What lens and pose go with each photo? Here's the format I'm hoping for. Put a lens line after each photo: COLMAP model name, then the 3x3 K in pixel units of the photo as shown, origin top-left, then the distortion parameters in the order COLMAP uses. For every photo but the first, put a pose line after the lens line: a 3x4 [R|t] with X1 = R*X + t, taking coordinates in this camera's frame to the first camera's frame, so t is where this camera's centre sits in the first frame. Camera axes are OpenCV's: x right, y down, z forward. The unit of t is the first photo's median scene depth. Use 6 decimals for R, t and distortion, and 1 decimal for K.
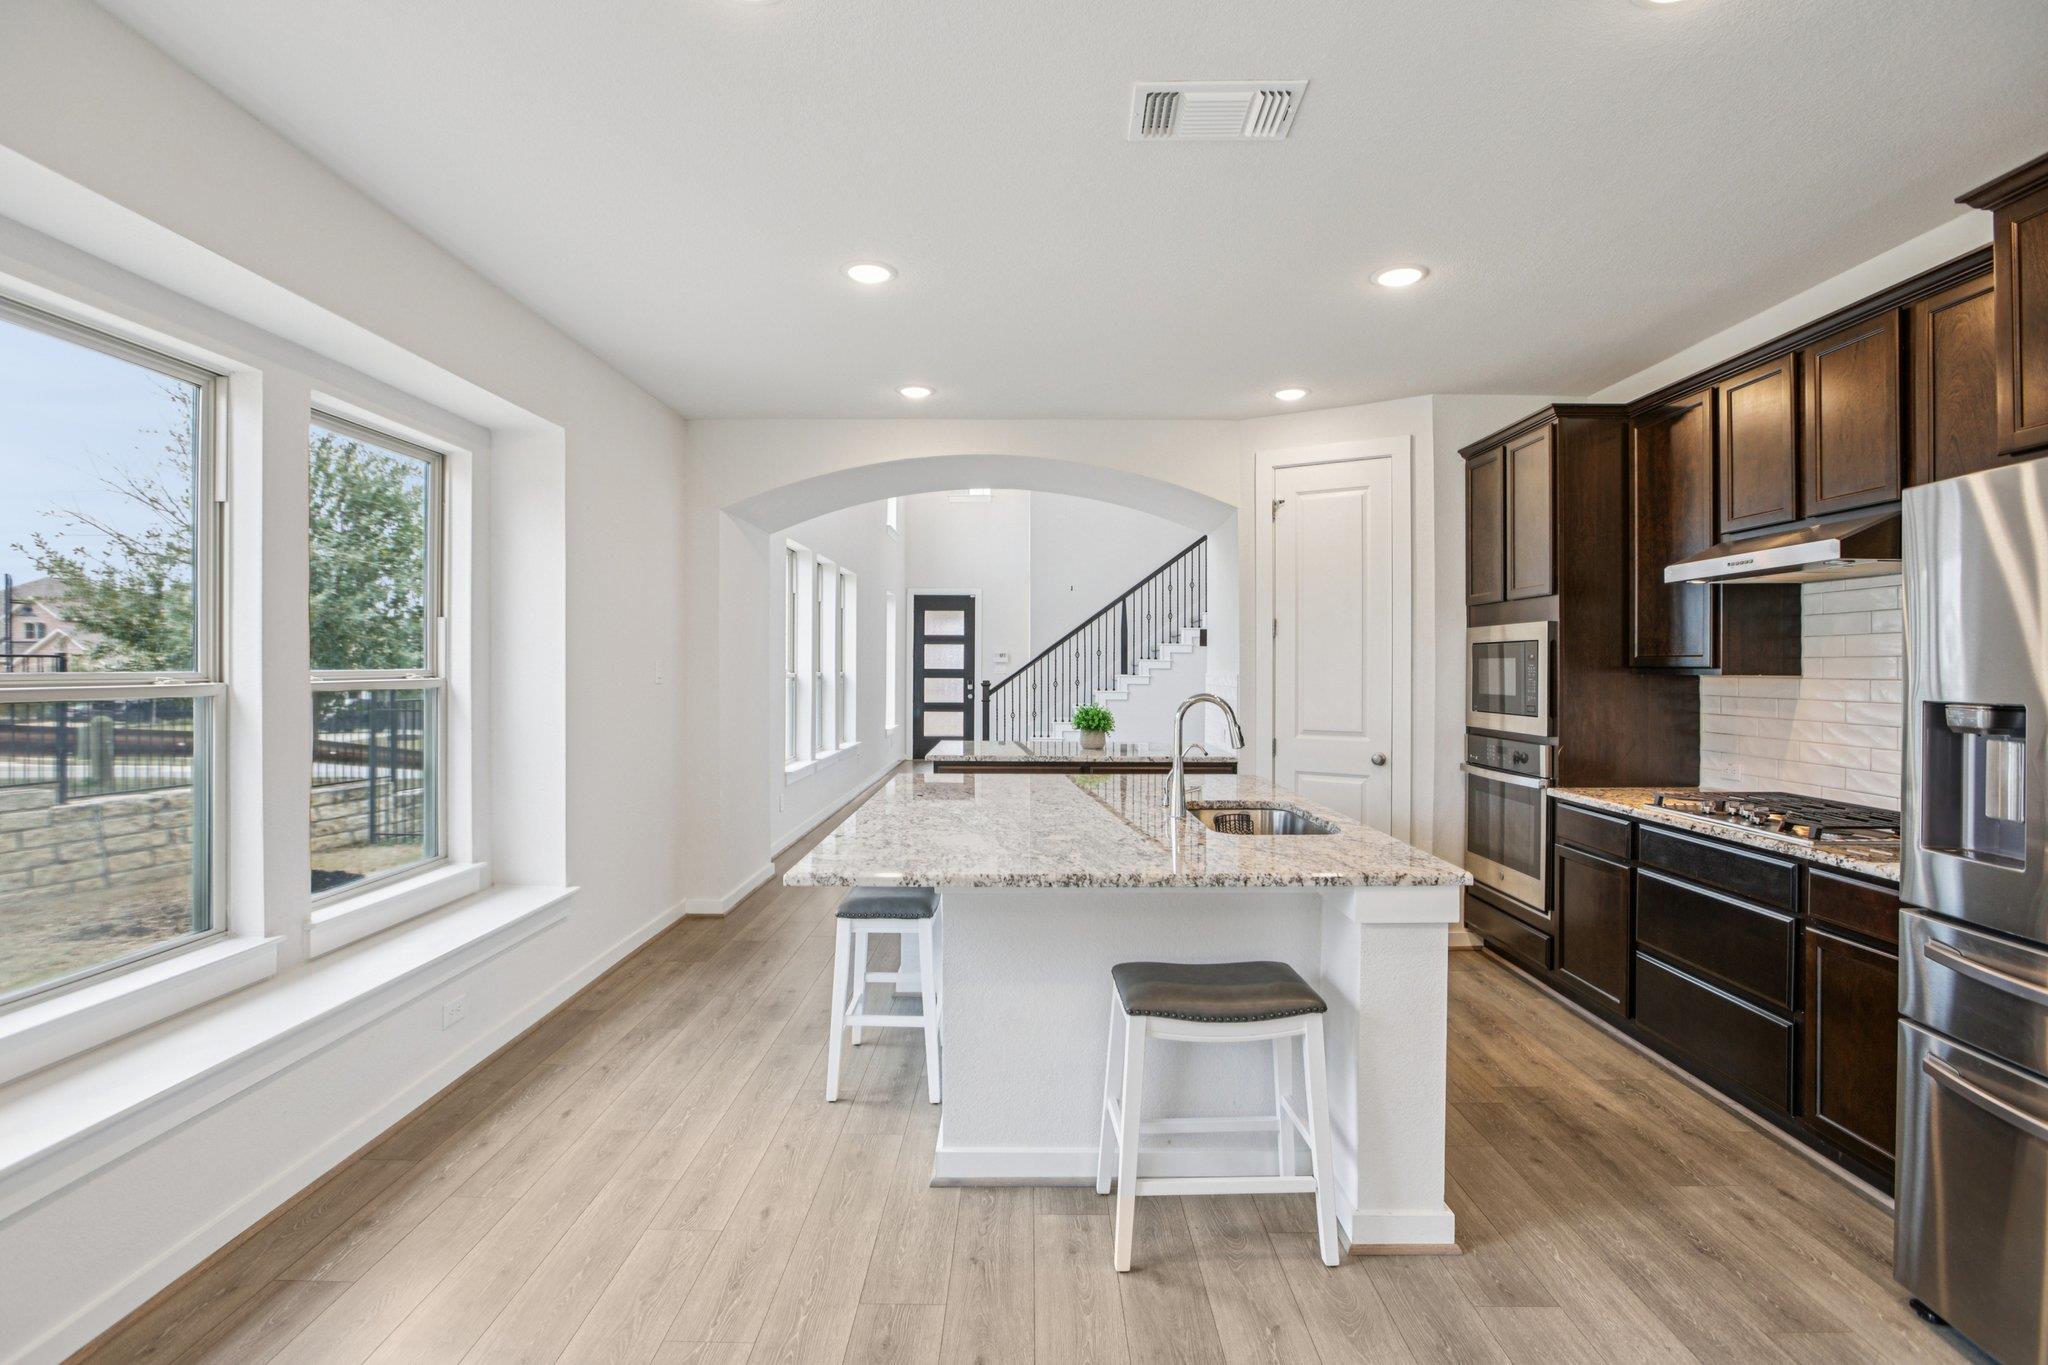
lens RADIAL K [[1004.0, 0, 1024.0], [0, 1004.0, 682.5], [0, 0, 1]] dist [-0.014246, 0.000433]
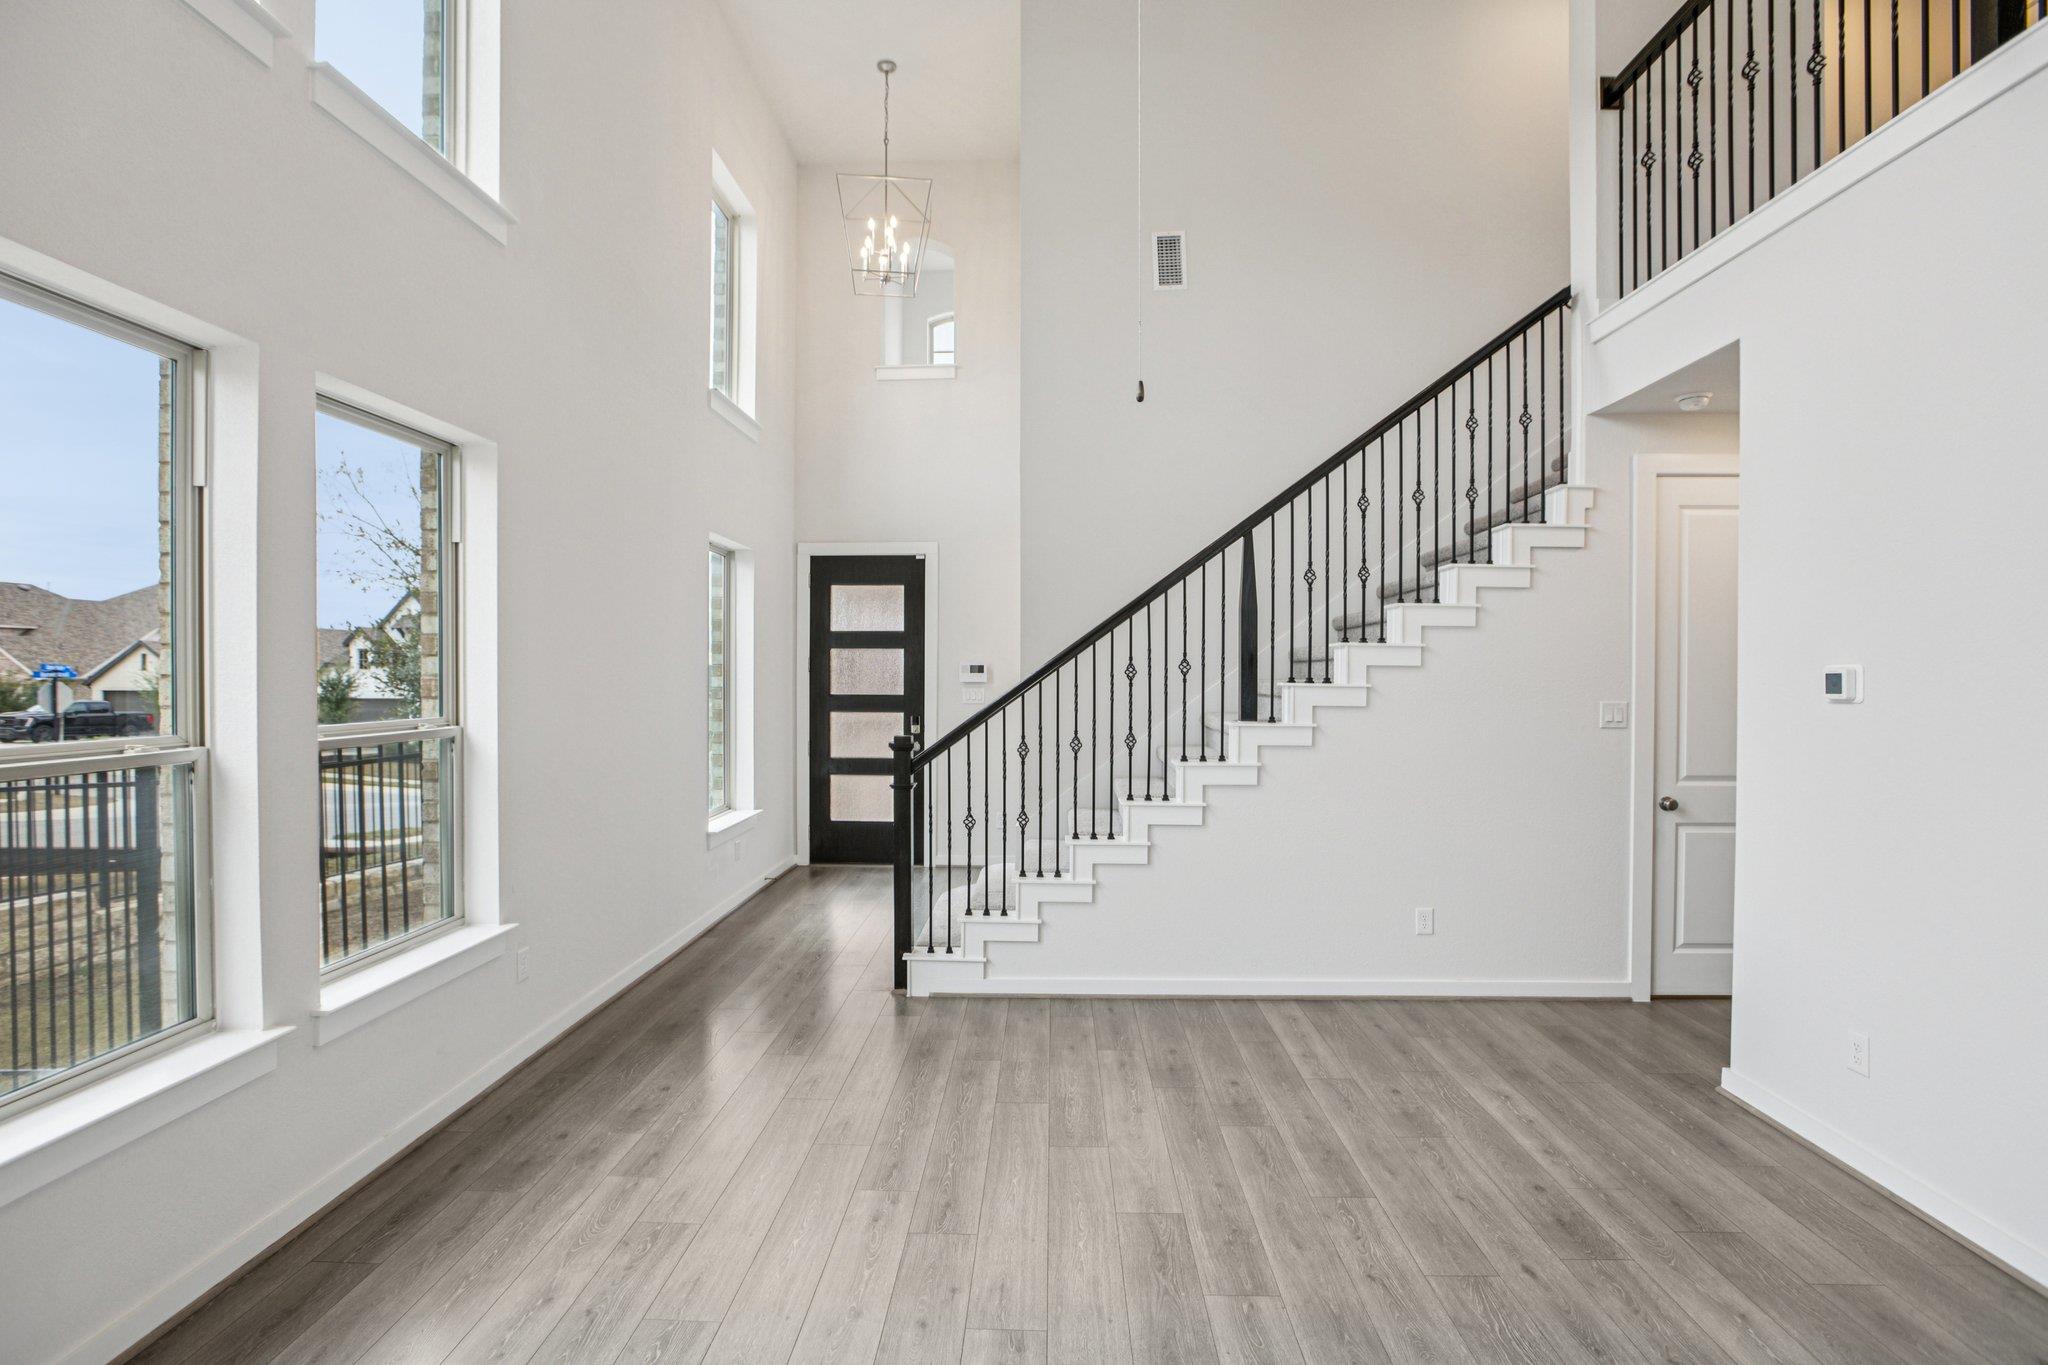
lens RADIAL K [[984.0, 0, 1019.2], [0, 984.0, 669.2], [0, 0, 1]] dist [-0.057132, 0.012561]
pose [[0.999535, -0.000424, -0.030489, 0.016777], [-0.000202, 0.999790, -0.020507, -0.016624], [0.030491, 0.020504, 0.999325, 0.489353]]
